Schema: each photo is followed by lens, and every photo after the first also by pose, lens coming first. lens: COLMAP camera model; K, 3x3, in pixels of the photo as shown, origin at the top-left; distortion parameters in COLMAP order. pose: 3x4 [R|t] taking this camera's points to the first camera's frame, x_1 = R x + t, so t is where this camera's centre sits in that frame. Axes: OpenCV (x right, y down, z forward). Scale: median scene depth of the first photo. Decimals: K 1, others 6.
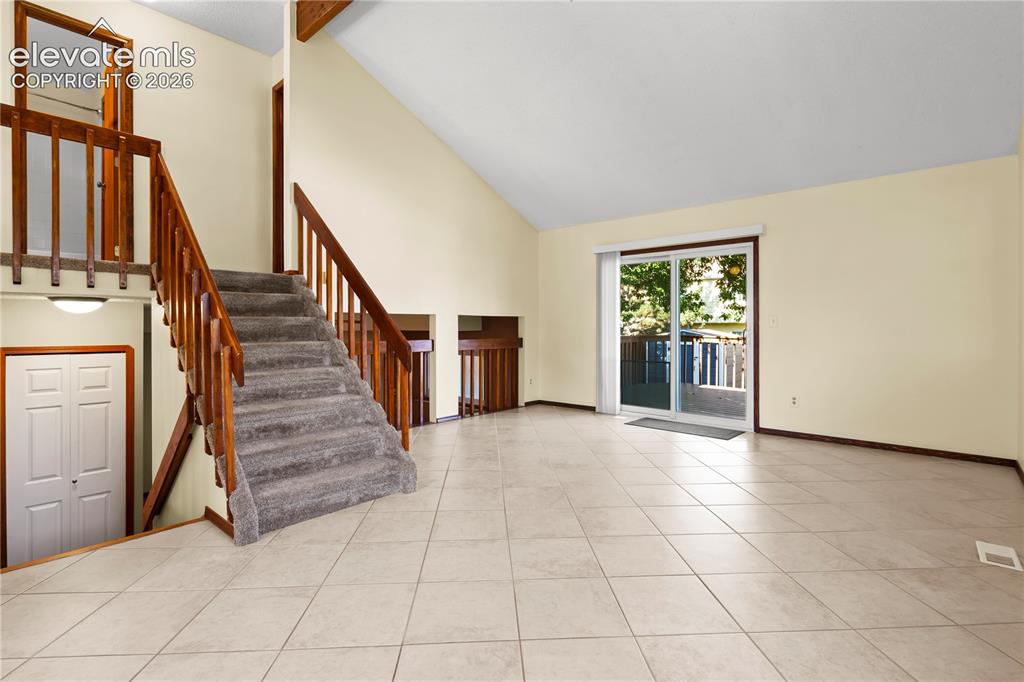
lens RADIAL K [[484.3, 0, 512.7], [0, 484.3, 326.5], [0, 0, 1]] dist [-0.002393, 0.002873]
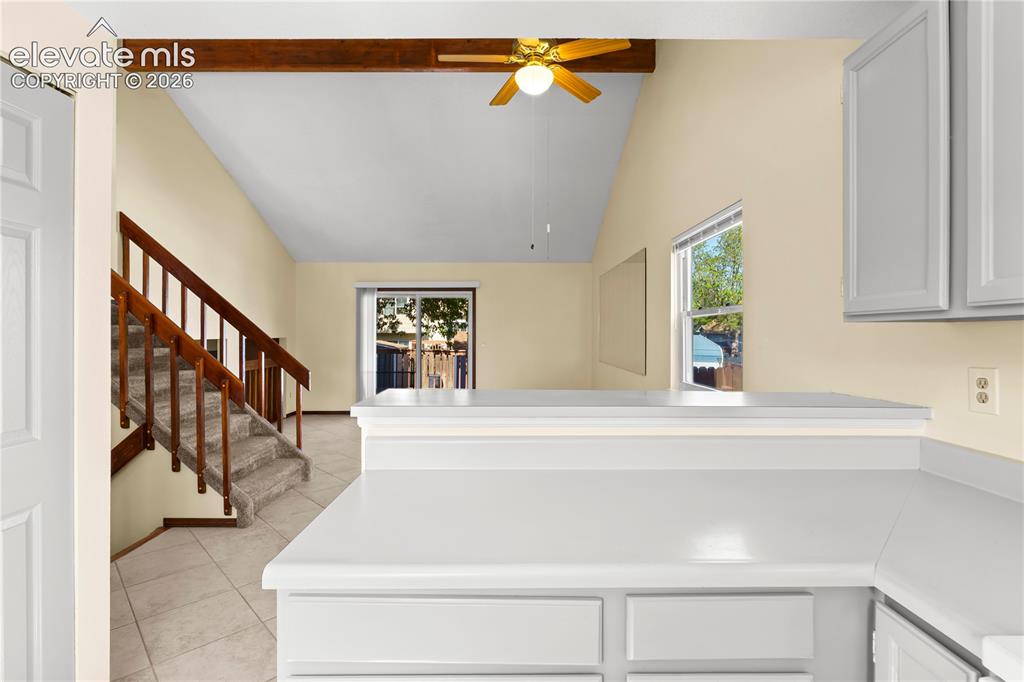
lens RADIAL K [[484.3, 0, 508.8], [0, 484.3, 335.5], [0, 0, 1]] dist [-0.002393, 0.002873]
pose [[0.750618, -0.002423, 0.660732, -0.436512], [-0.001105, 0.999987, 0.004923, -0.041965], [-0.660736, -0.004425, 0.750606, -0.235888]]
